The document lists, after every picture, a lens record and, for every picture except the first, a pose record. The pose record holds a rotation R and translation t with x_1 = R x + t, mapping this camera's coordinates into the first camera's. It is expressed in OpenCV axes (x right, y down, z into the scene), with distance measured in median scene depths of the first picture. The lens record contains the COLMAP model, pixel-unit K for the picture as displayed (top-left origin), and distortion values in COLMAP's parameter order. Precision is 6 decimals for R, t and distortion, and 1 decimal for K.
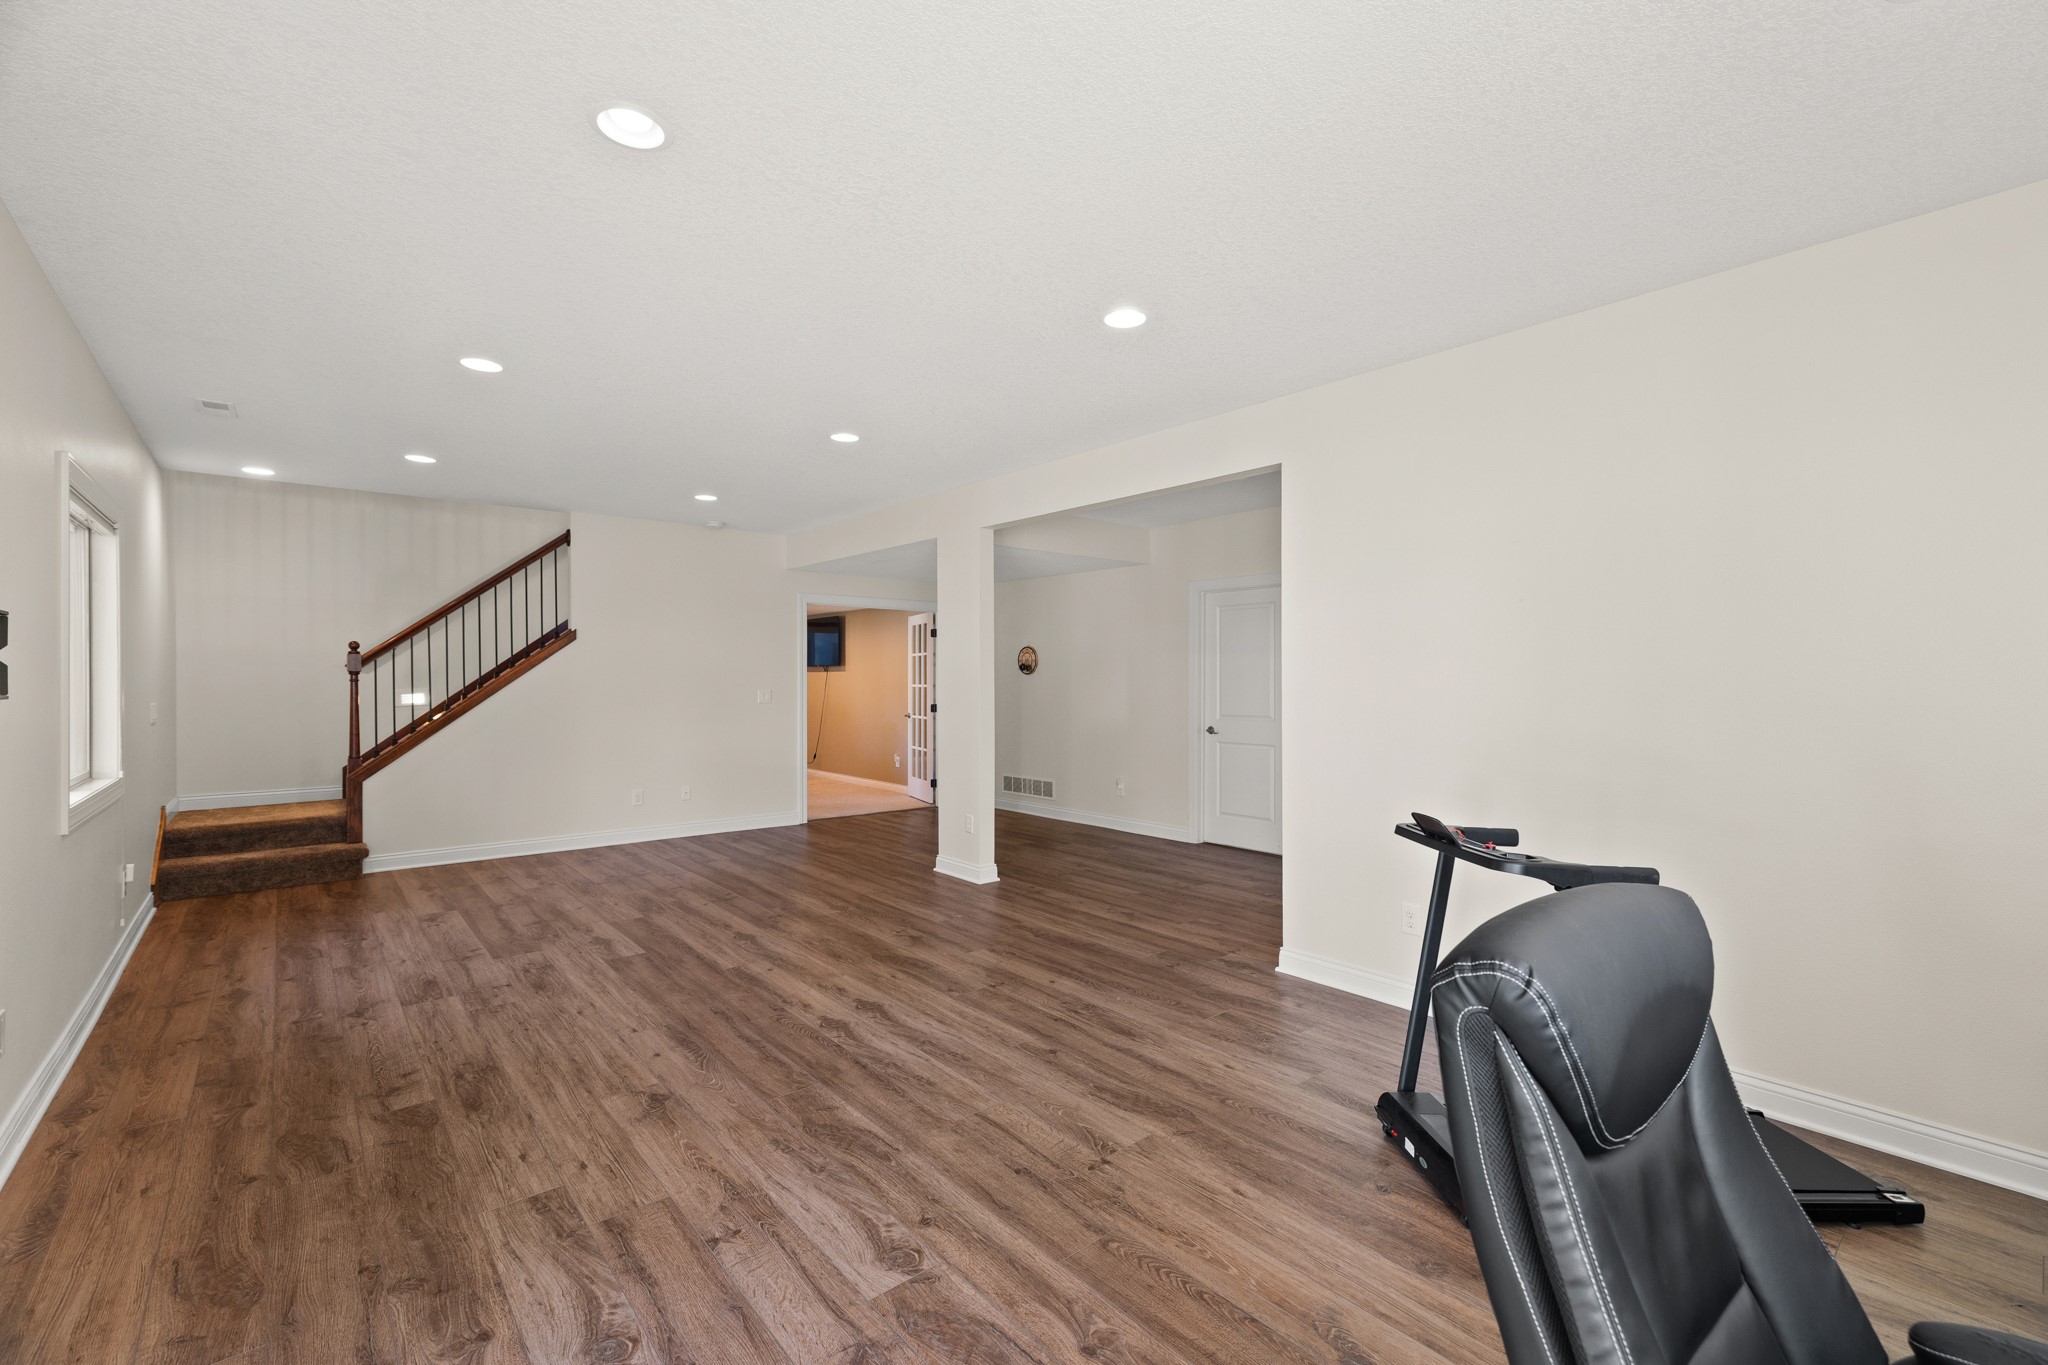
lens RADIAL K [[868.7, 0, 1017.4], [0, 868.7, 669.0], [0, 0, 1]] dist [0.002388, 0.000306]
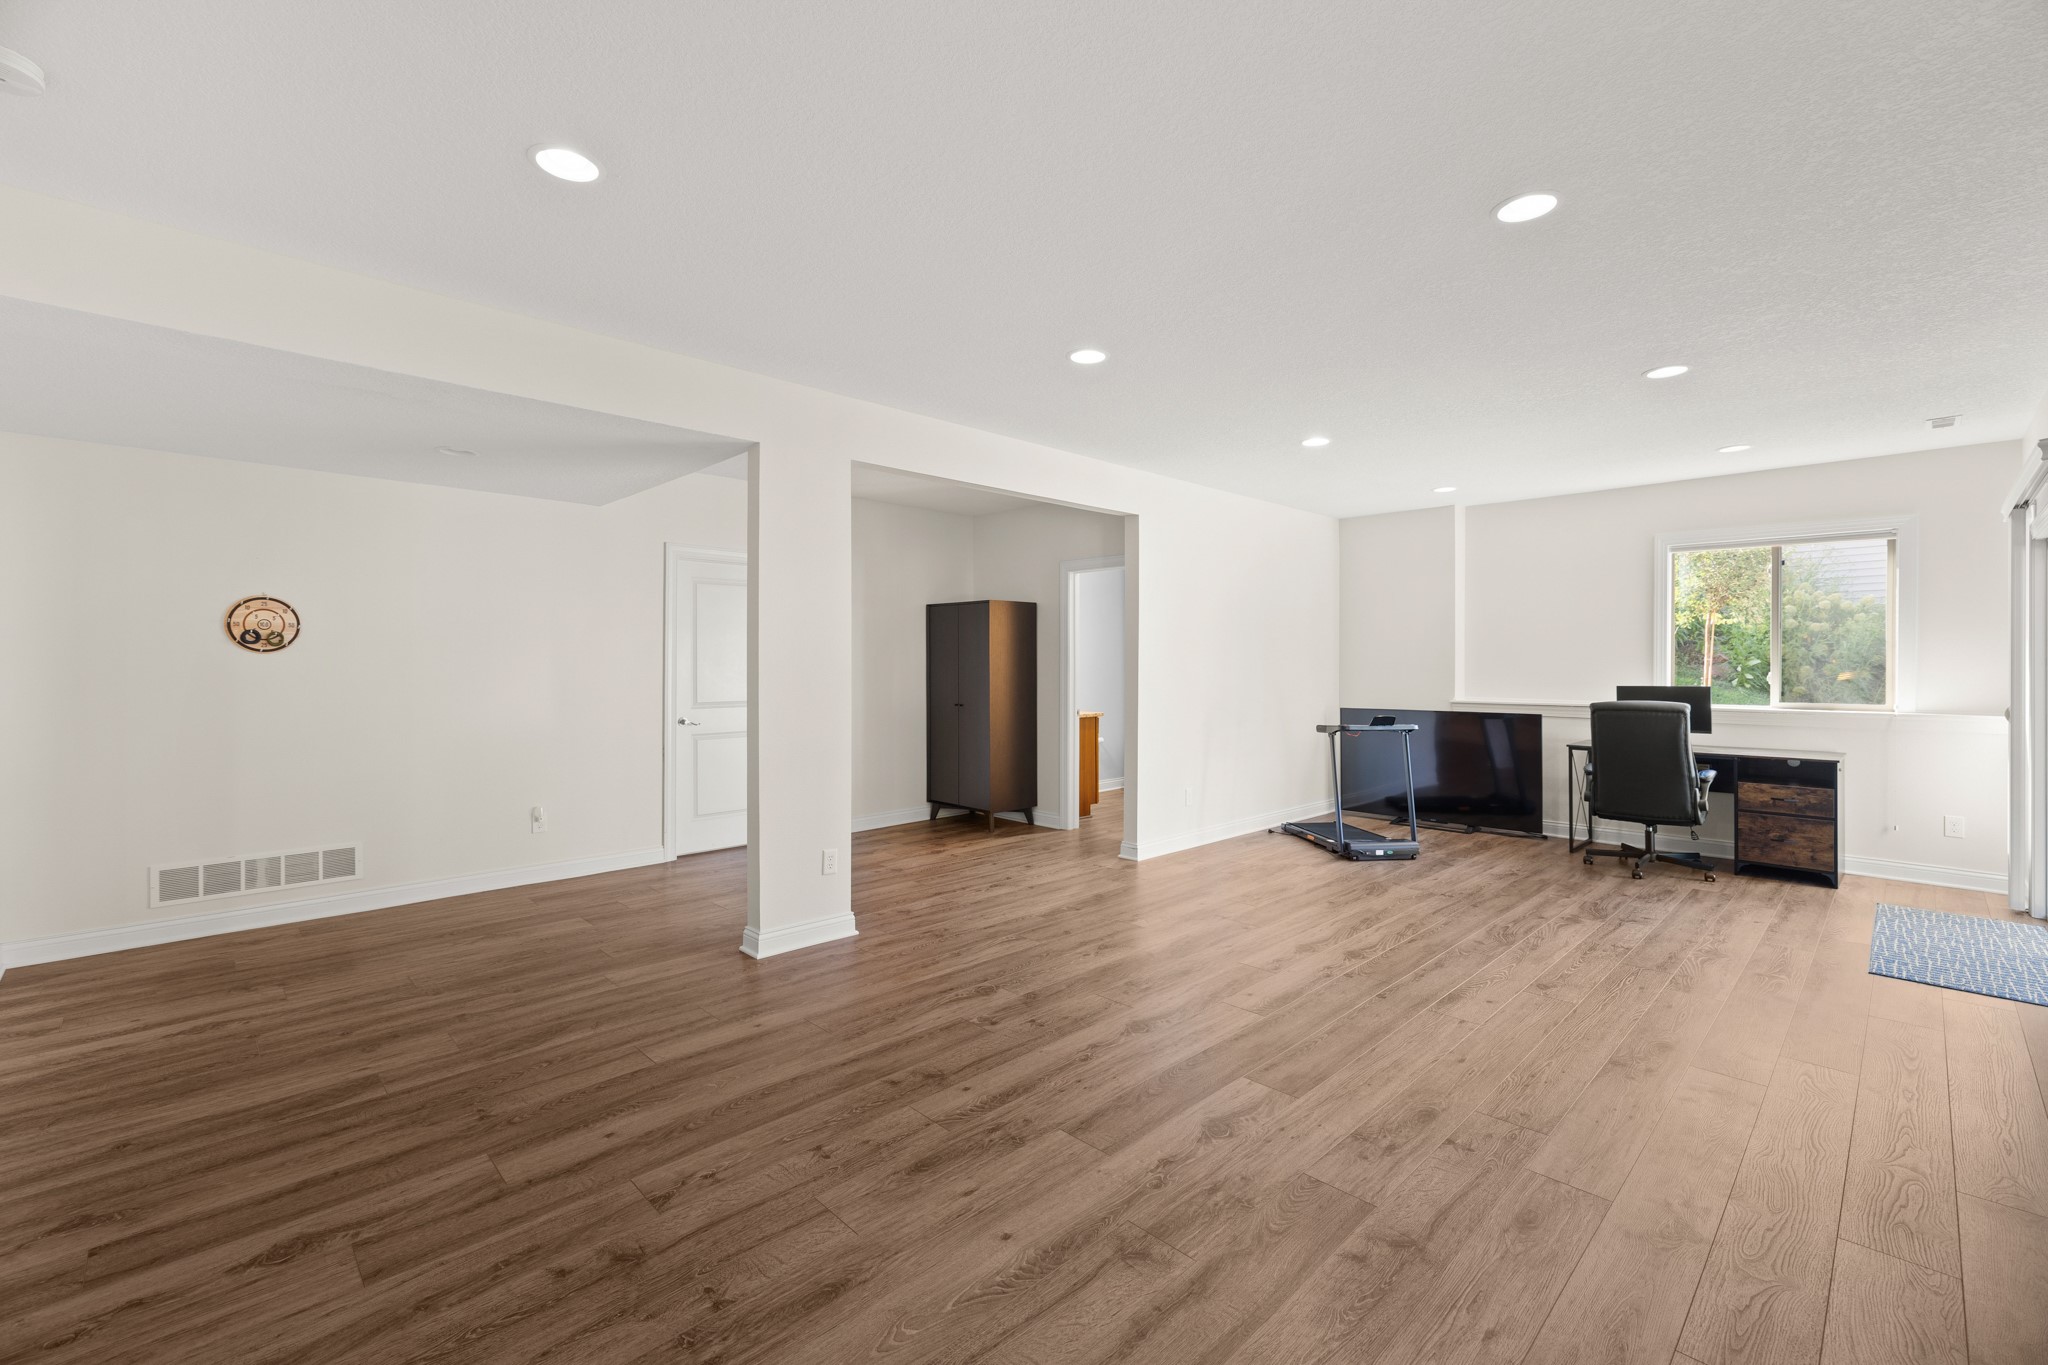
lens RADIAL K [[861.0, 0, 1021.2], [0, 861.0, 668.0], [0, 0, 1]] dist [-0.001417, -0.000261]
pose [[-0.068695, -0.004129, 0.997629, -1.108875], [-0.012845, 0.999912, 0.003254, 0.017168], [-0.997555, -0.012591, -0.068742, 1.267150]]
